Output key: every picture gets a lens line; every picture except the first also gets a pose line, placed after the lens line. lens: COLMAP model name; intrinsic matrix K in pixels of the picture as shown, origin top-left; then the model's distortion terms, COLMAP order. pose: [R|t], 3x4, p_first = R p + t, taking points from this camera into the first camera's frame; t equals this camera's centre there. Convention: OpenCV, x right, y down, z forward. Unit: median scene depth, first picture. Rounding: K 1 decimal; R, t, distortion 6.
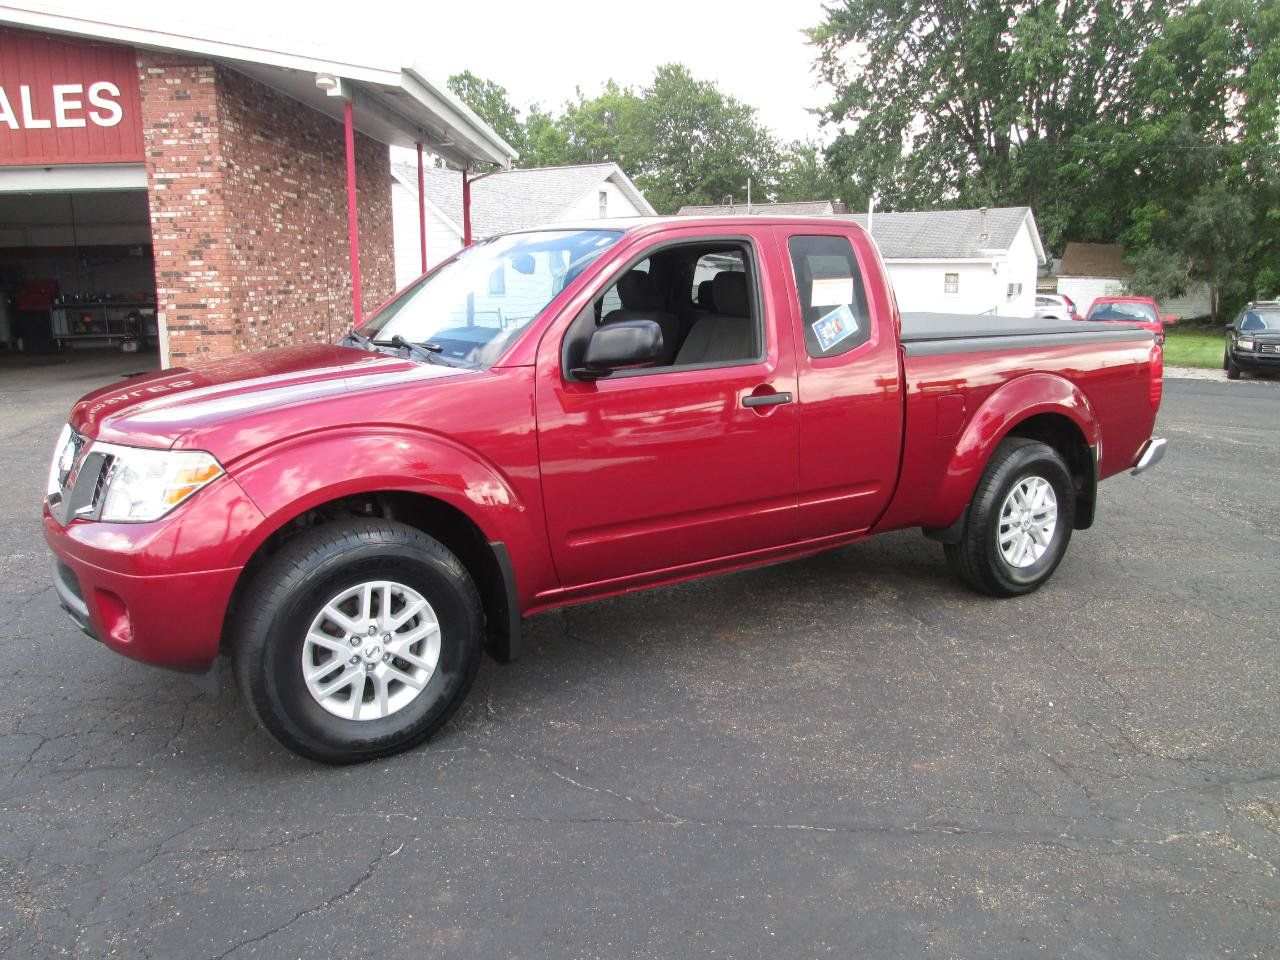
lens RADIAL K [[1076.3, 0, 656.2], [0, 1076.3, 526.2], [0, 0, 1]] dist [-0.061263, 0.047642]
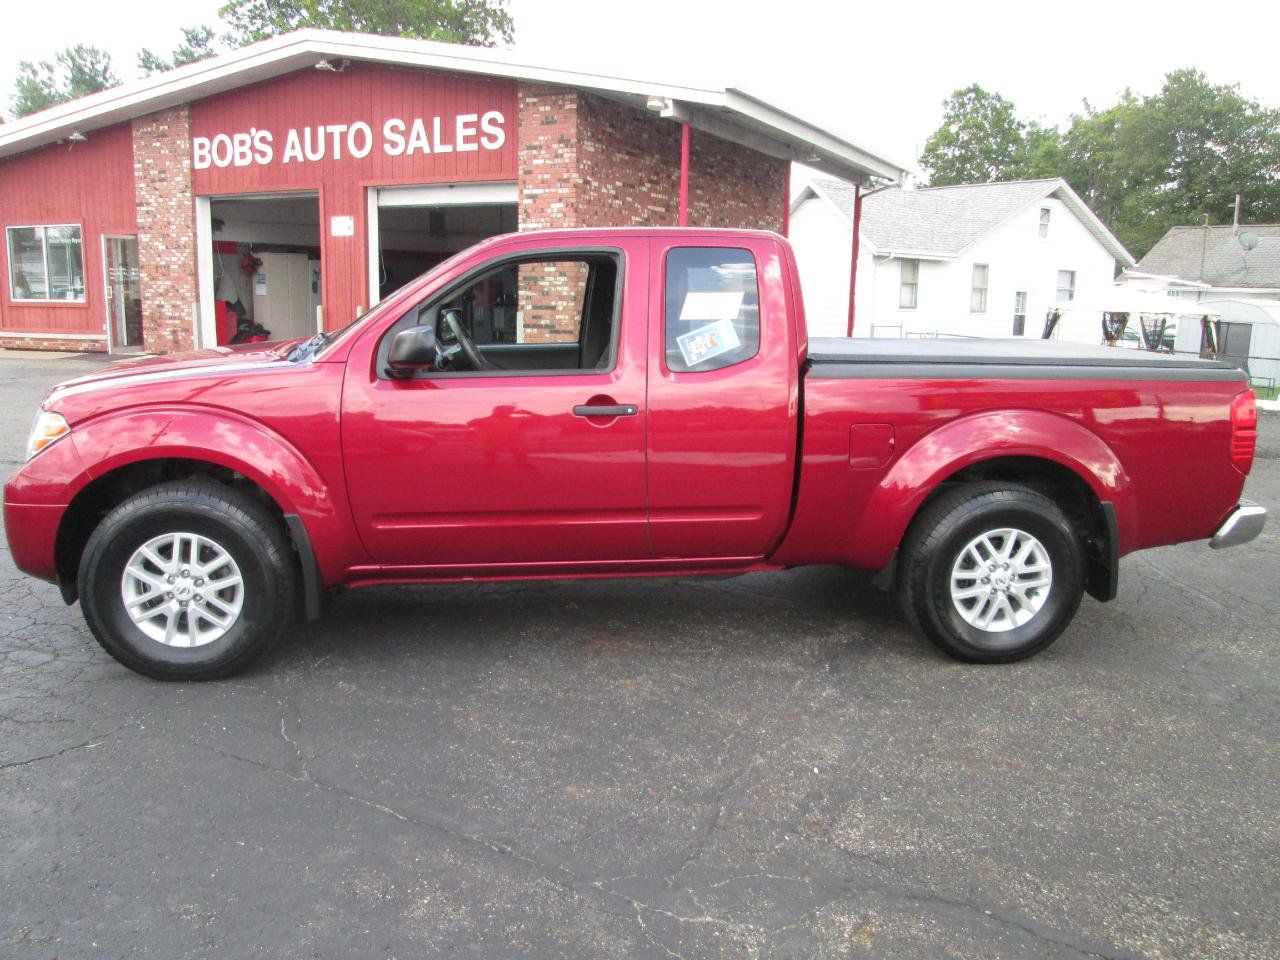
lens RADIAL K [[1076.3, 0, 647.8], [0, 1076.3, 528.3], [0, 0, 1]] dist [-0.061263, 0.047642]
pose [[0.897858, 0.122005, -0.423044, 0.171735], [-0.127197, 0.991747, 0.016060, -0.008888], [0.421512, 0.039390, 0.905967, 0.034119]]
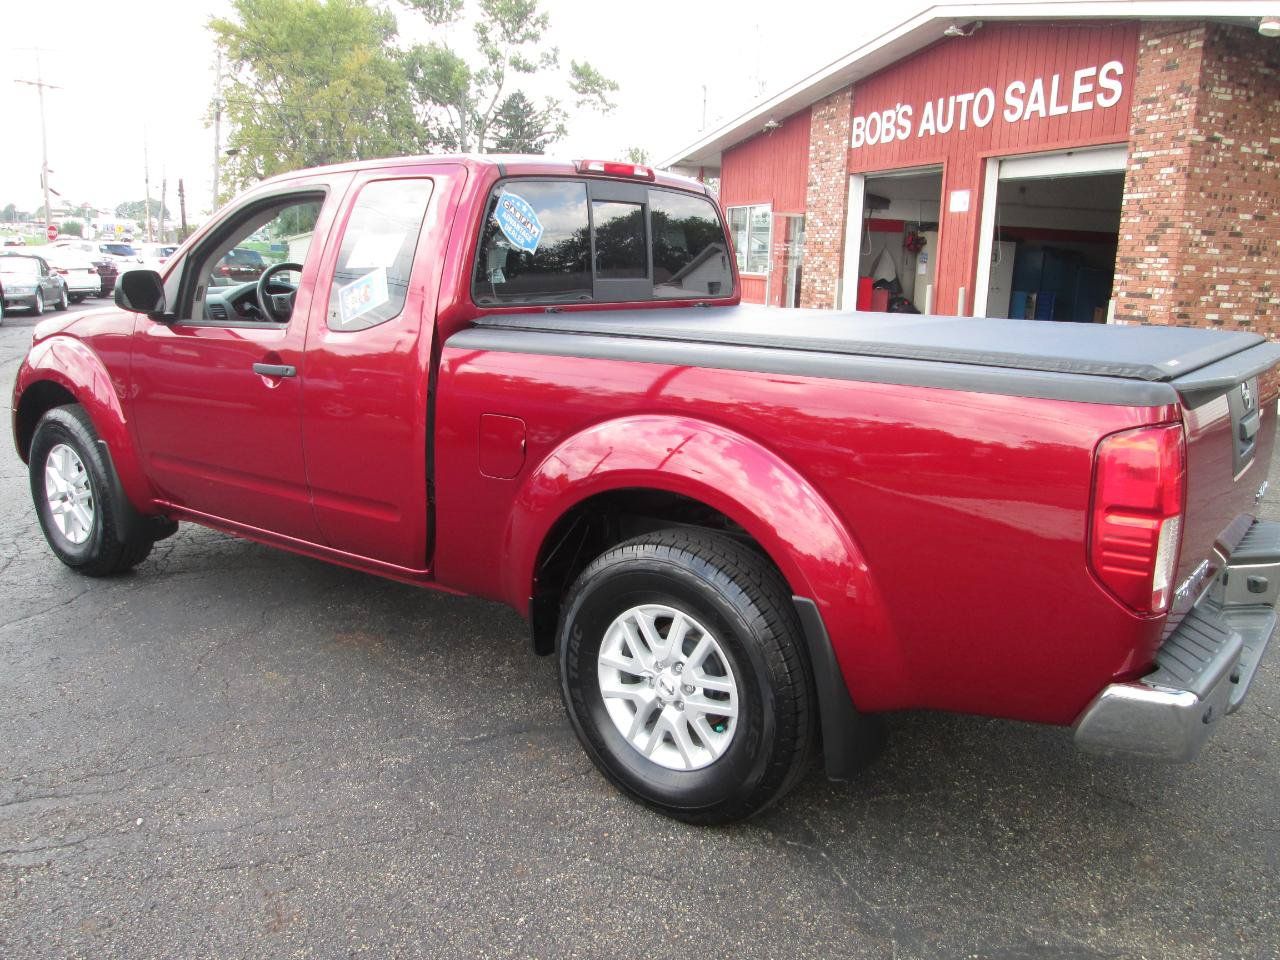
lens RADIAL K [[1076.3, 0, 632.7], [0, 1076.3, 516.8], [0, 0, 1]] dist [-0.061263, 0.047642]
pose [[0.340572, 0.245818, -0.907515, 0.309706], [-0.250970, 0.953964, 0.164215, -0.065767], [0.906104, 0.171832, 0.386586, 0.283657]]
